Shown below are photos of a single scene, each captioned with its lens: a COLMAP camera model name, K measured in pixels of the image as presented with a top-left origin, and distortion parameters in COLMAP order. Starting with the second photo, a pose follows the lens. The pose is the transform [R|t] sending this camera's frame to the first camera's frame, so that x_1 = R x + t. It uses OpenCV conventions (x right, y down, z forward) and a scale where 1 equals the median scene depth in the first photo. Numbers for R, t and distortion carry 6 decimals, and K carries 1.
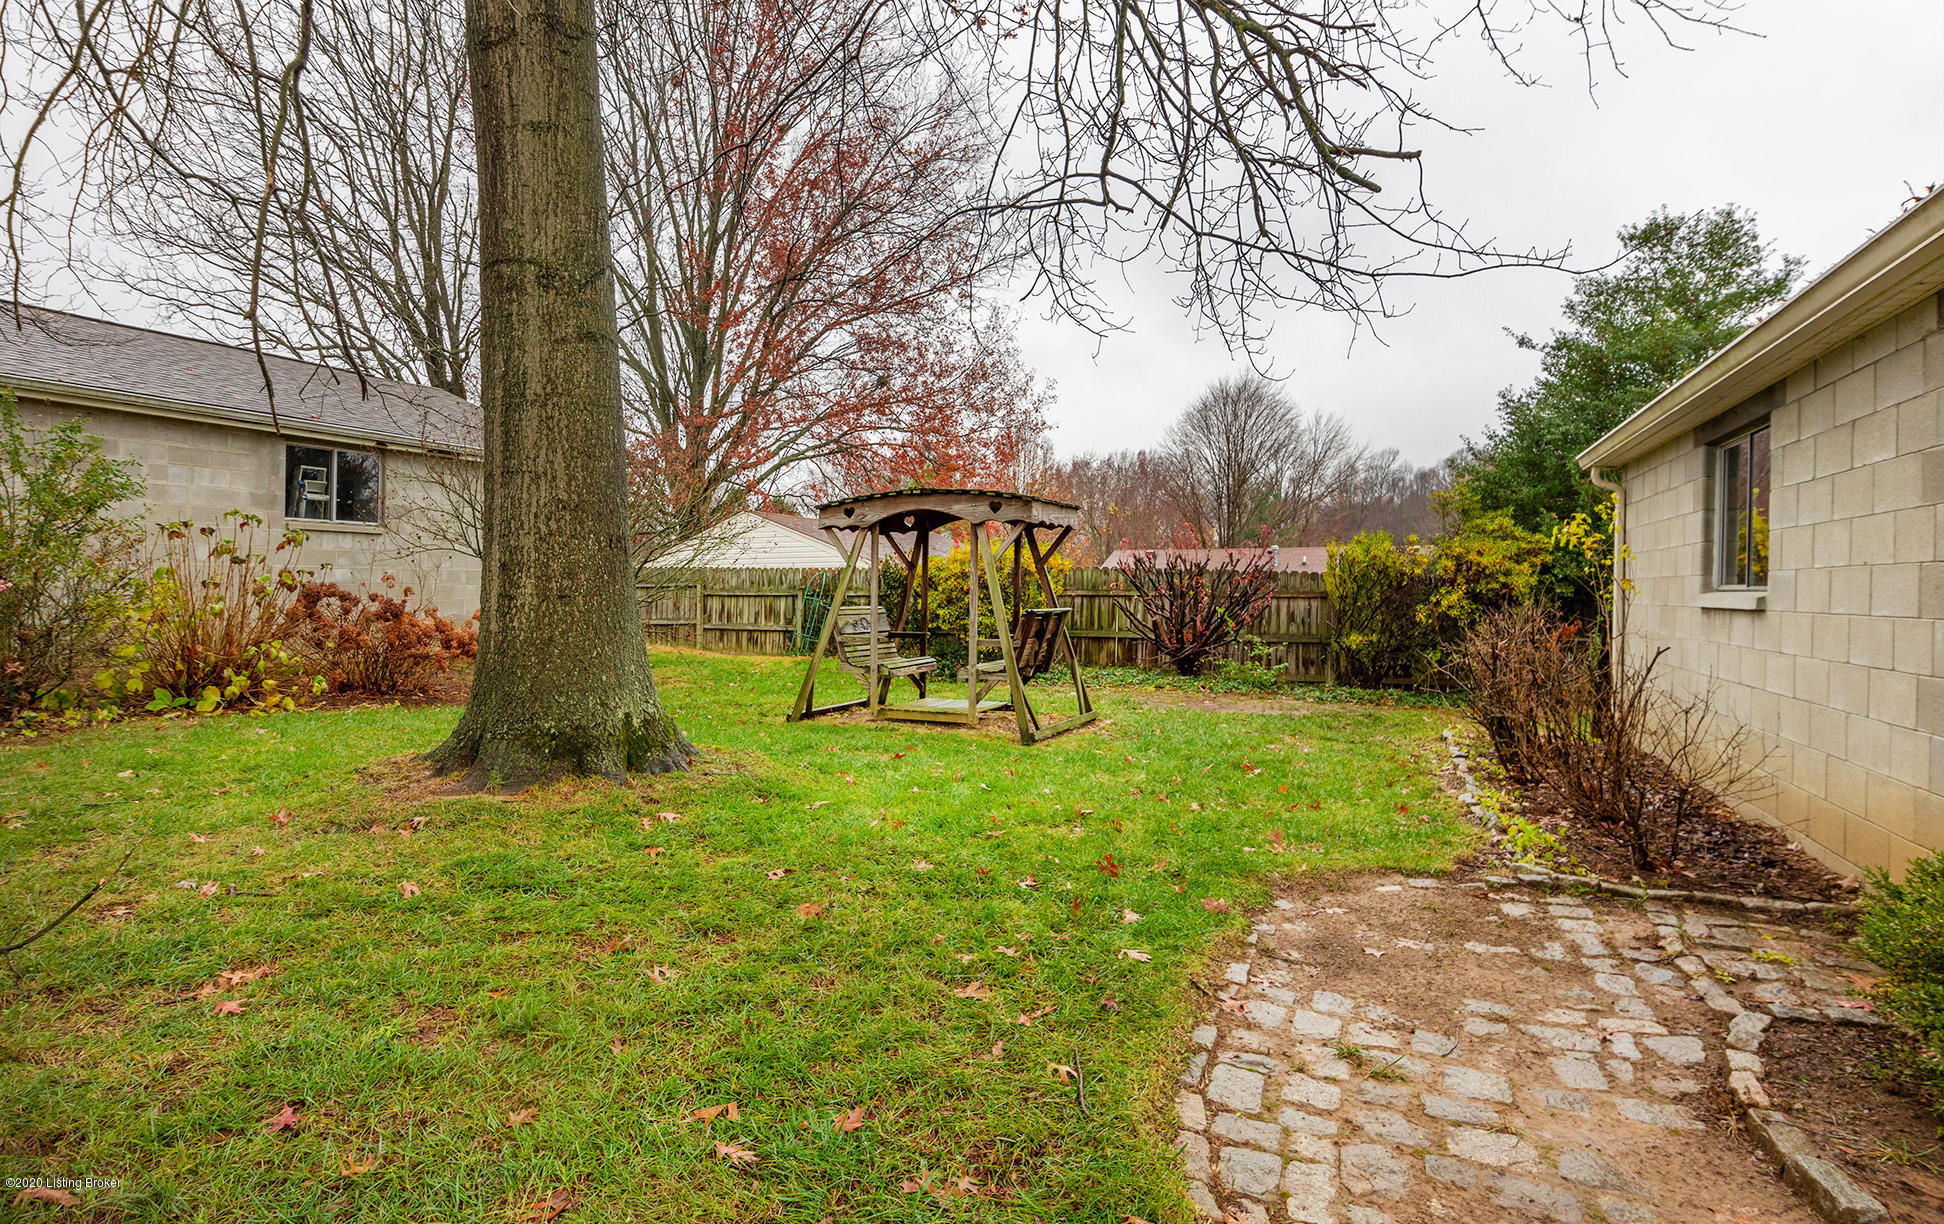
lens RADIAL K [[1000.3, 0, 1027.5], [0, 1000.3, 616.8], [0, 0, 1]] dist [-0.017602, 0.000367]
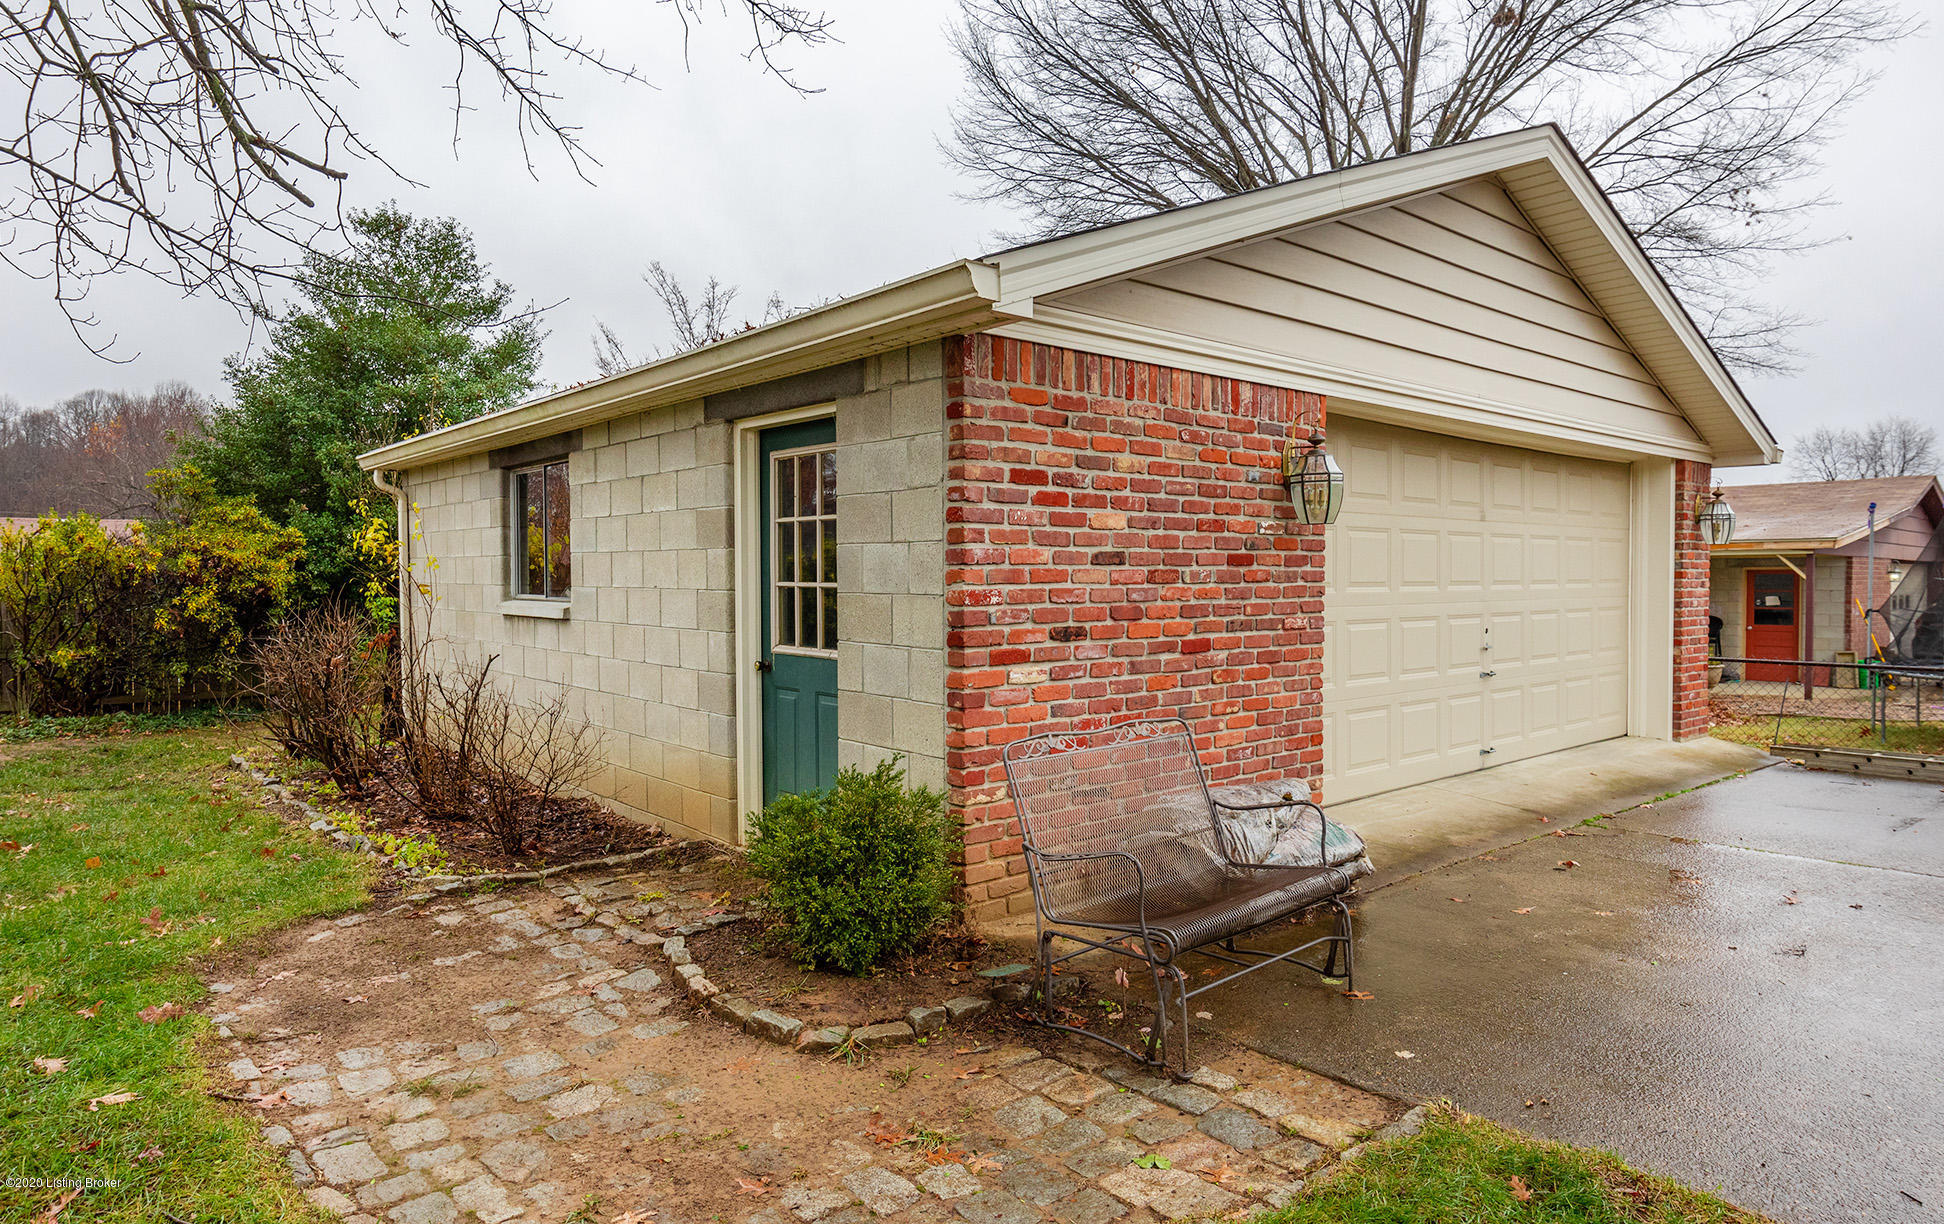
lens RADIAL K [[1000.3, 0, 1027.5], [0, 1000.3, 616.8], [0, 0, 1]] dist [-0.017602, 0.000367]
pose [[0.412351, -0.022239, 0.910754, -0.203580], [0.012397, 0.999746, 0.018799, -0.040263], [-0.910941, 0.003539, 0.412522, -0.007630]]
